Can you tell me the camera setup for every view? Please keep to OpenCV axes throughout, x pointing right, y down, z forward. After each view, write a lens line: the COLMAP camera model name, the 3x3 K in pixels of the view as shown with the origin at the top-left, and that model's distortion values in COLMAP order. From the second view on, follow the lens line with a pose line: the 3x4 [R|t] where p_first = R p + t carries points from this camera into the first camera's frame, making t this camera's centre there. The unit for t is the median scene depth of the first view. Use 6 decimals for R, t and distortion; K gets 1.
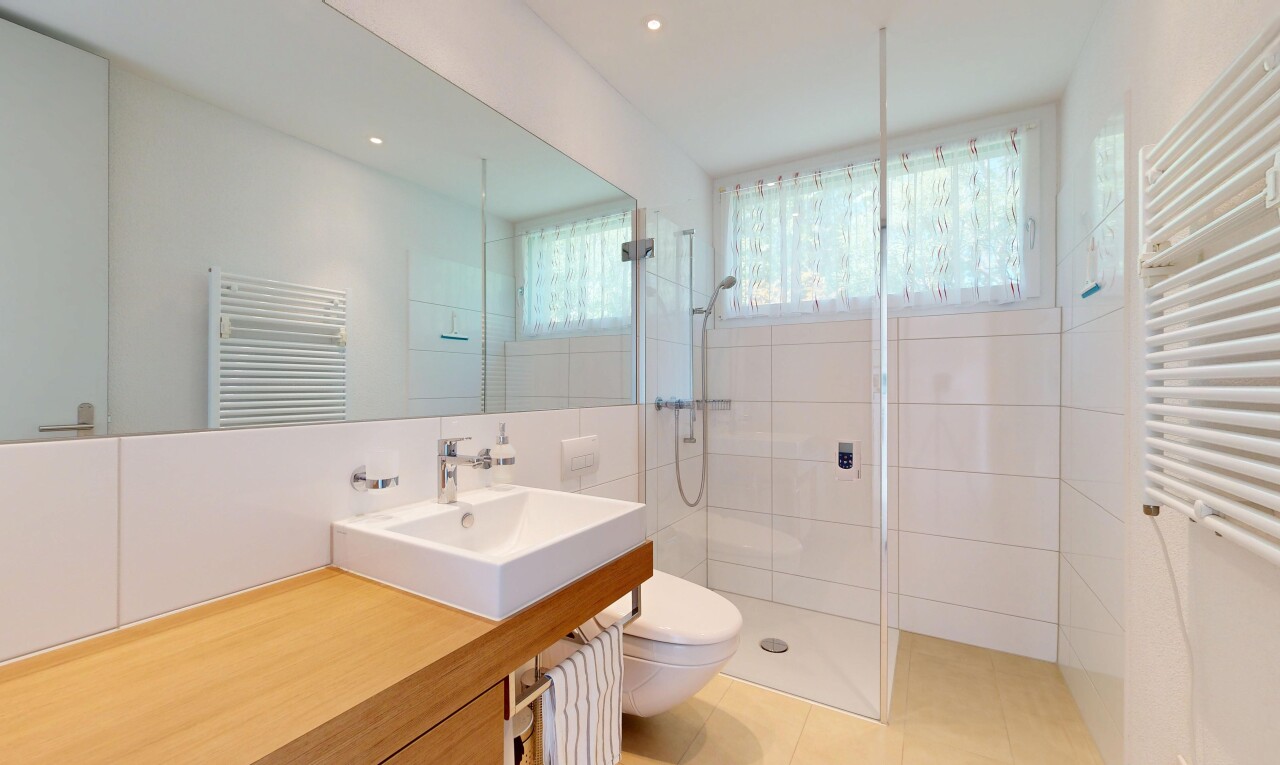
lens RADIAL K [[497.2, 0, 646.2], [0, 497.2, 385.1], [0, 0, 1]] dist [0.000040, 0.000389]
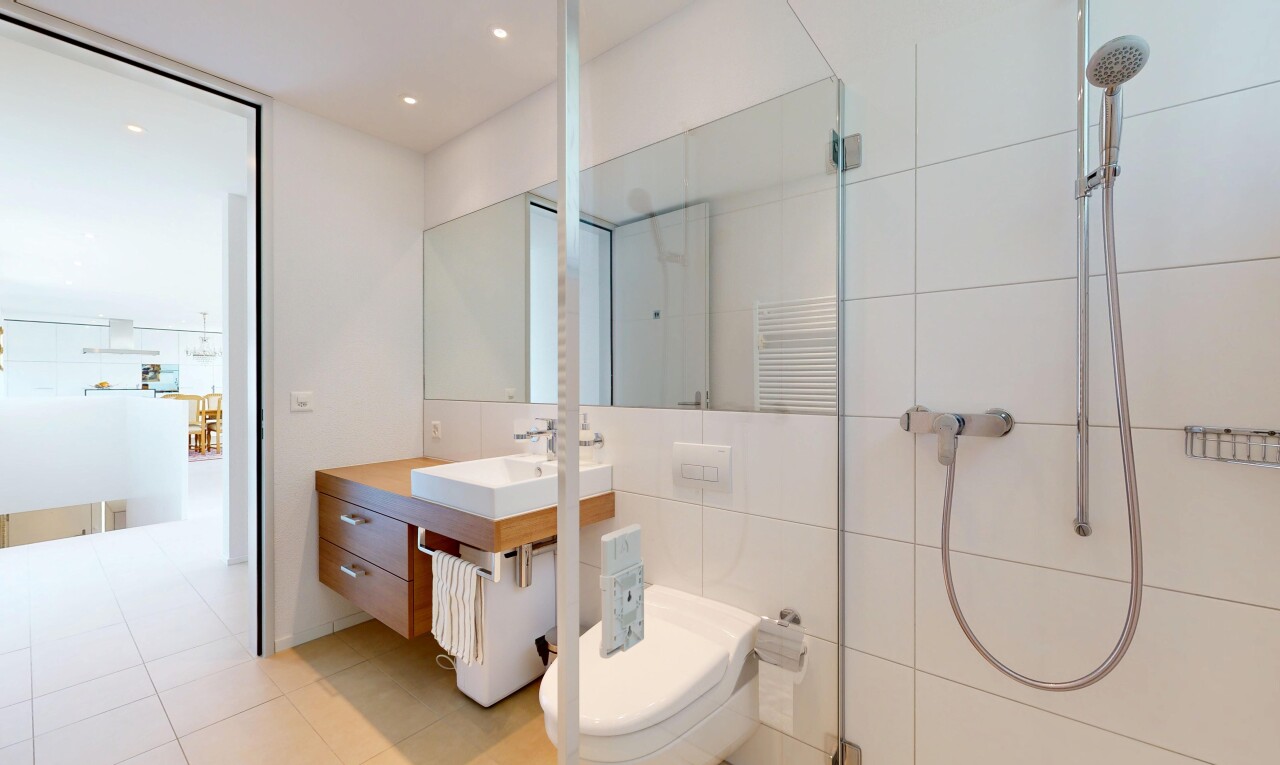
lens RADIAL K [[497.2, 0, 646.2], [0, 497.2, 385.1], [0, 0, 1]] dist [0.000040, 0.000389]
pose [[-0.143473, 0.007504, -0.989626, 0.723533], [0.002420, 0.999971, 0.007231, -0.002169], [0.989651, -0.001358, -0.143487, 1.019900]]
